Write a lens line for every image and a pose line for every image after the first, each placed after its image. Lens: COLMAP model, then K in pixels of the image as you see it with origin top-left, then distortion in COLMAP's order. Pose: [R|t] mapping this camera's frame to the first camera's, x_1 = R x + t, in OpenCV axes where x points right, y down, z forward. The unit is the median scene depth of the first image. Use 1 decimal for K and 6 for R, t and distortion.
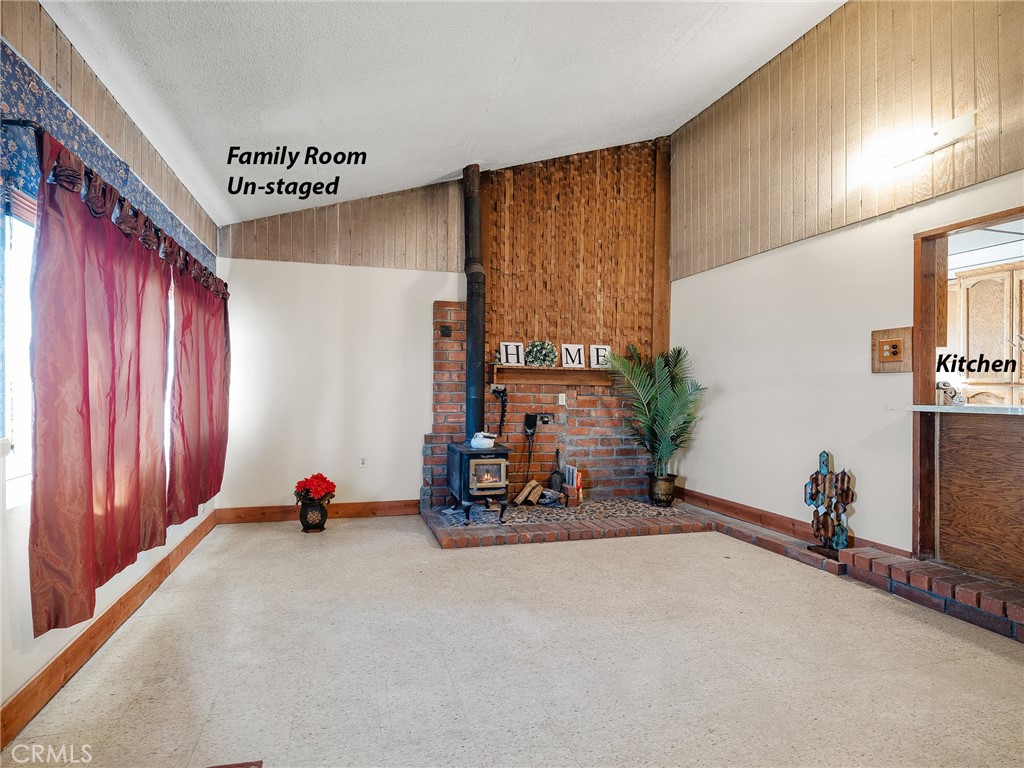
lens RADIAL K [[469.3, 0, 506.2], [0, 469.3, 388.7], [0, 0, 1]] dist [-0.000228, 0.000107]
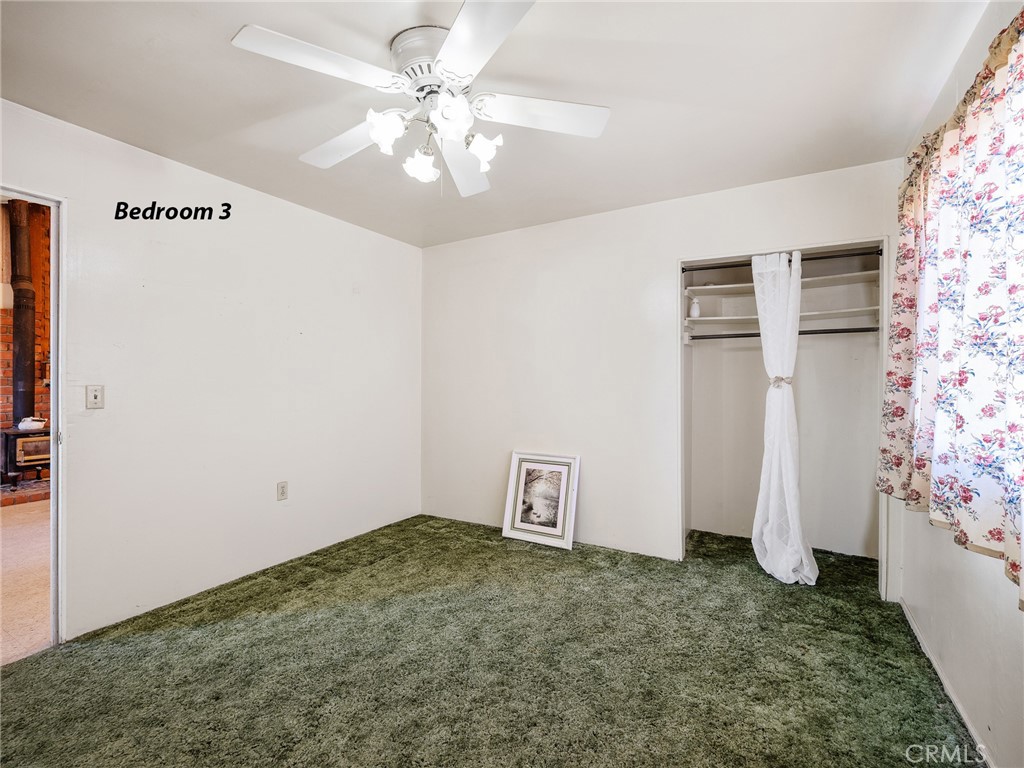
lens RADIAL K [[469.3, 0, 511.0], [0, 469.3, 380.4], [0, 0, 1]] dist [-0.000228, 0.000107]
pose [[0.752854, -0.004334, 0.658173, 0.086761], [0.007273, 0.999972, -0.001734, 0.004950], [-0.658147, 0.006092, 0.752865, -0.769493]]
